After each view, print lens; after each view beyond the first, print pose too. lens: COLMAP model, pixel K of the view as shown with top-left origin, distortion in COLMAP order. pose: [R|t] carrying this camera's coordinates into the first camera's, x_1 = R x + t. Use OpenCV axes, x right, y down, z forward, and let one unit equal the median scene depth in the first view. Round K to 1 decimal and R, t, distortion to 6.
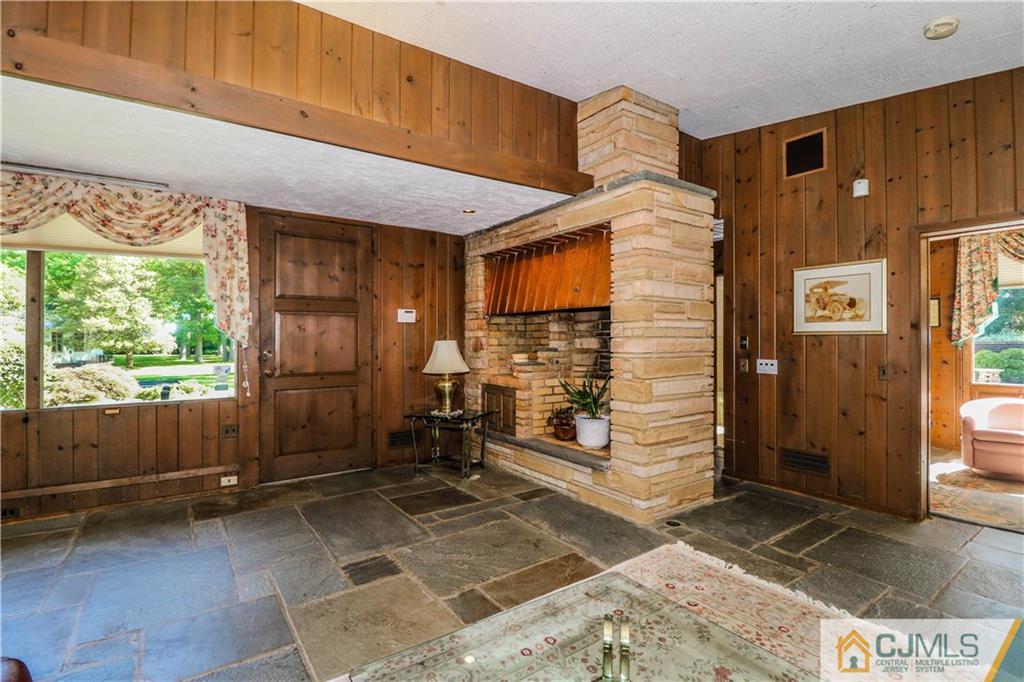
lens RADIAL K [[485.0, 0, 507.7], [0, 485.0, 335.2], [0, 0, 1]] dist [-0.015104, -0.005337]
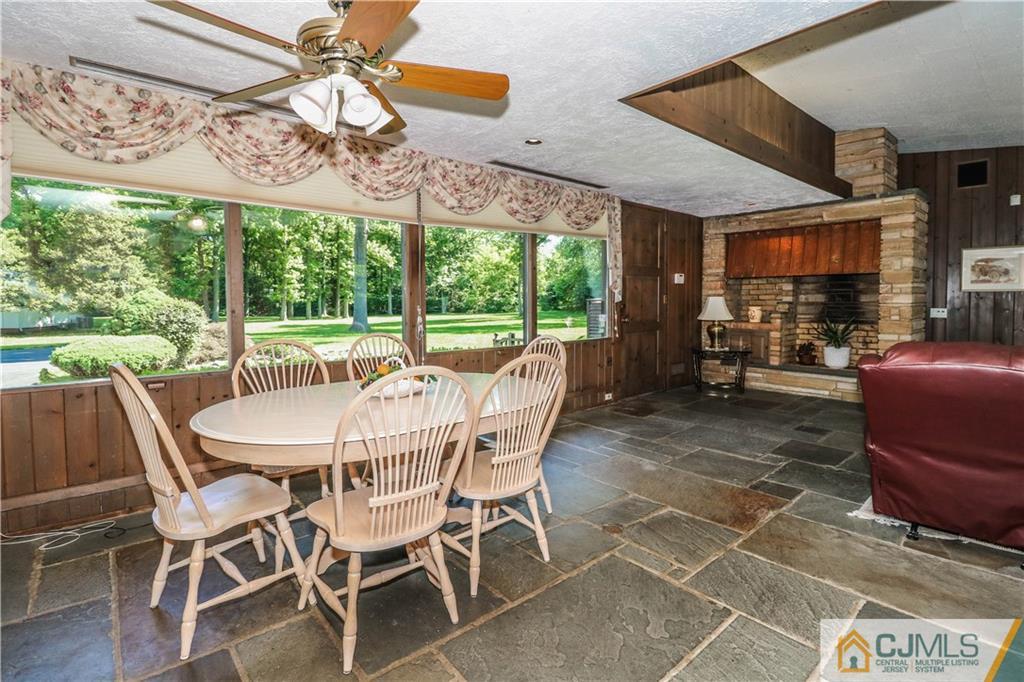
lens RADIAL K [[485.0, 0, 522.8], [0, 485.0, 316.4], [0, 0, 1]] dist [-0.015104, -0.005337]
pose [[0.992484, -0.009203, 0.122032, -0.906566], [0.003587, 0.998927, 0.046165, 0.001988], [-0.122326, -0.045380, 0.991452, -0.318107]]
